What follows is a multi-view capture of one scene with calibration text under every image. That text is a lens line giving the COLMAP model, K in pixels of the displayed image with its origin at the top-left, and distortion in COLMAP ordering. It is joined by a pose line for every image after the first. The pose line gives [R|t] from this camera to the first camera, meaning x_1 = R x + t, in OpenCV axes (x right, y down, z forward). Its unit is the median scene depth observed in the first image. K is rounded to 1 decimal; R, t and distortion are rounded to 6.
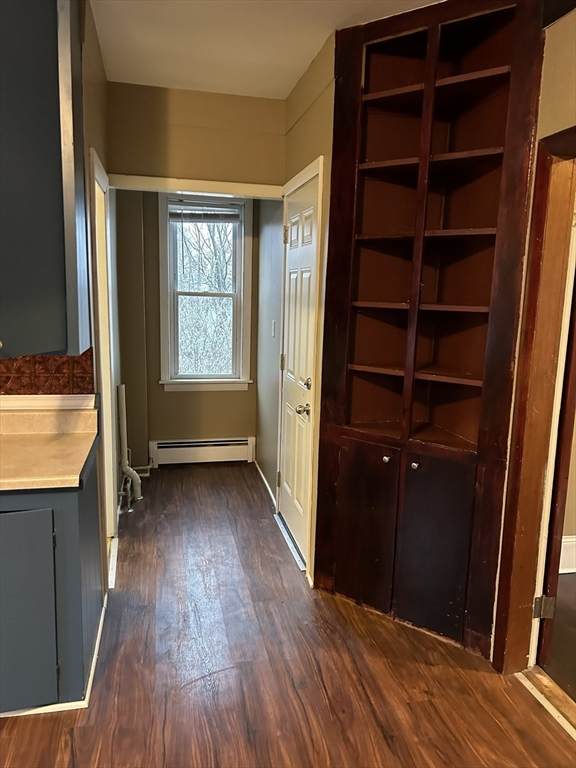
lens RADIAL K [[571.7, 0, 288.0], [0, 571.7, 388.2], [0, 0, 1]] dist [0.044460, -0.046392]
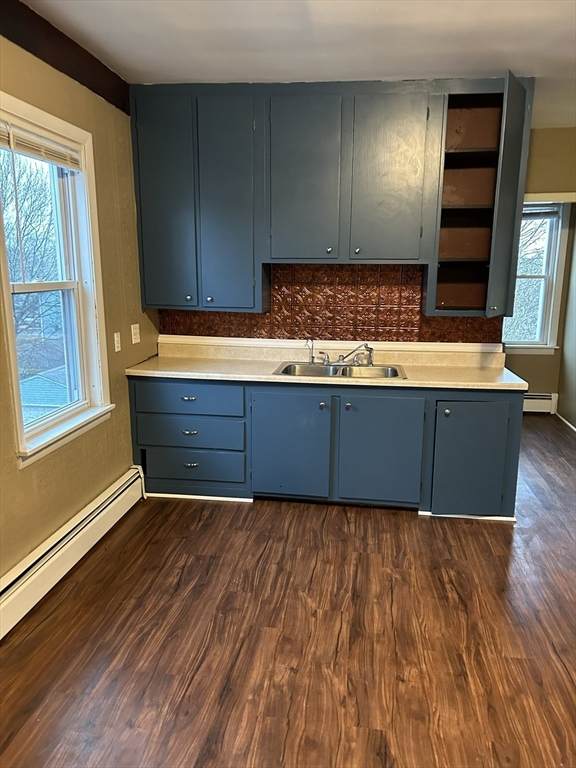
lens RADIAL K [[571.7, 0, 288.6], [0, 571.7, 379.8], [0, 0, 1]] dist [0.044460, -0.046392]
pose [[0.935236, 0.037854, -0.351995, -0.174196], [-0.031833, 0.999231, 0.022879, 0.049745], [0.352591, -0.010192, 0.935722, -0.367195]]
